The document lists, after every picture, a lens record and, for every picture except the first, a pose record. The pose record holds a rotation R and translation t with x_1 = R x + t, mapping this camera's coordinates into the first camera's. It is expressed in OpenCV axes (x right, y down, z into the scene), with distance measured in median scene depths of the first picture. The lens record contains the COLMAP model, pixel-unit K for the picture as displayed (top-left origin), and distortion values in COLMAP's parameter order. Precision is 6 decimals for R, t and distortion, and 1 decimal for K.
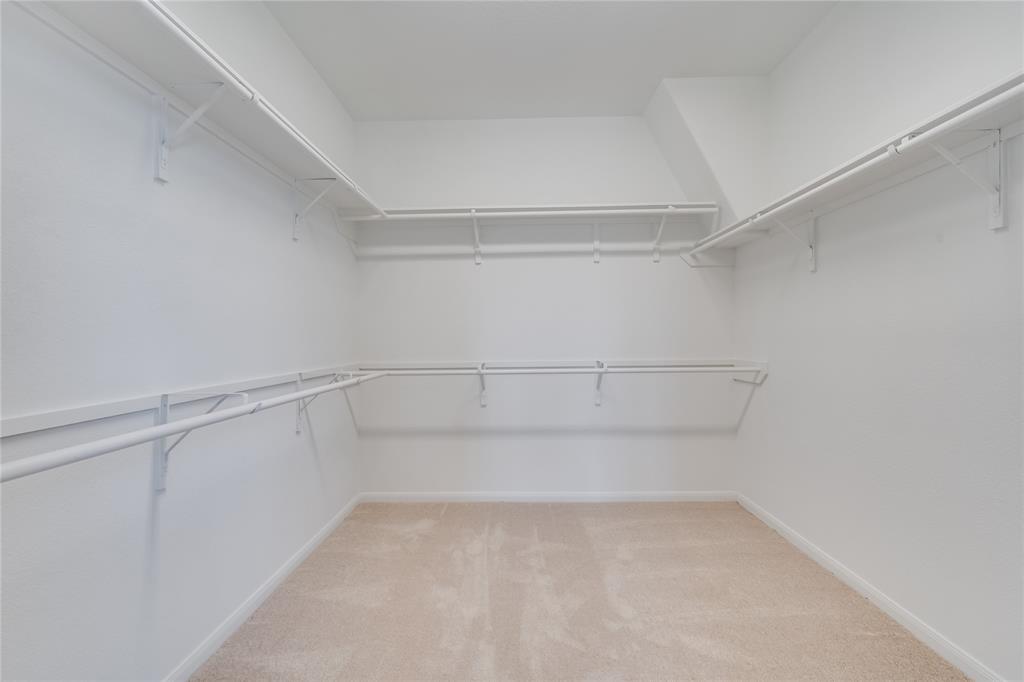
lens RADIAL K [[417.1, 0, 512.0], [0, 417.1, 341.0], [0, 0, 1]] dist [0.000799, 0.000282]
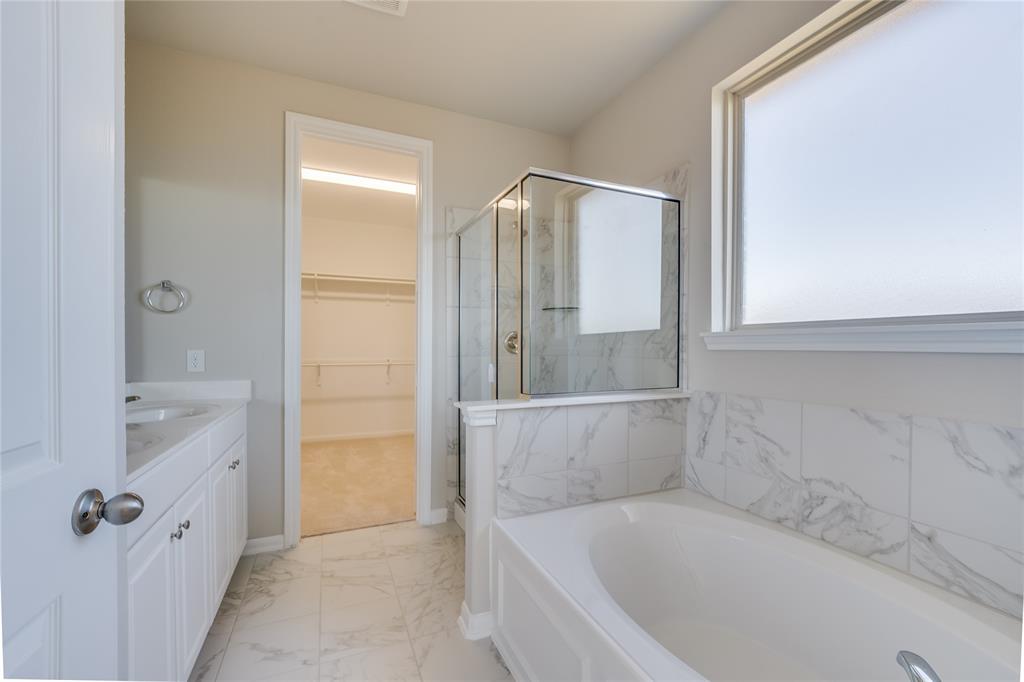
lens RADIAL K [[417.1, 0, 512.0], [0, 417.1, 341.0], [0, 0, 1]] dist [0.000799, 0.000282]
pose [[0.912863, 0.014999, 0.407990, -0.045572], [-0.005574, 0.999690, -0.024281, 0.010272], [-0.408227, 0.019891, 0.912664, -0.899371]]
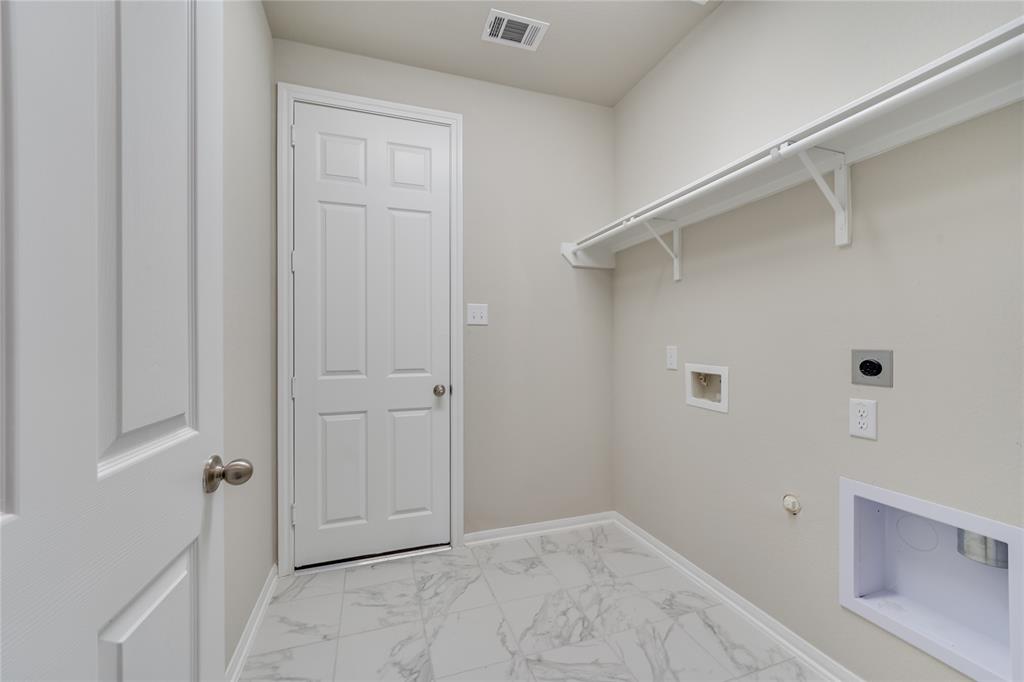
lens RADIAL K [[417.1, 0, 512.0], [0, 417.1, 341.0], [0, 0, 1]] dist [0.000799, 0.000282]
pose [[0.942219, 0.009064, 0.334876, 0.014473], [-0.004566, 0.999889, -0.014217, -0.005627], [-0.334967, 0.011866, 0.942155, 0.296895]]
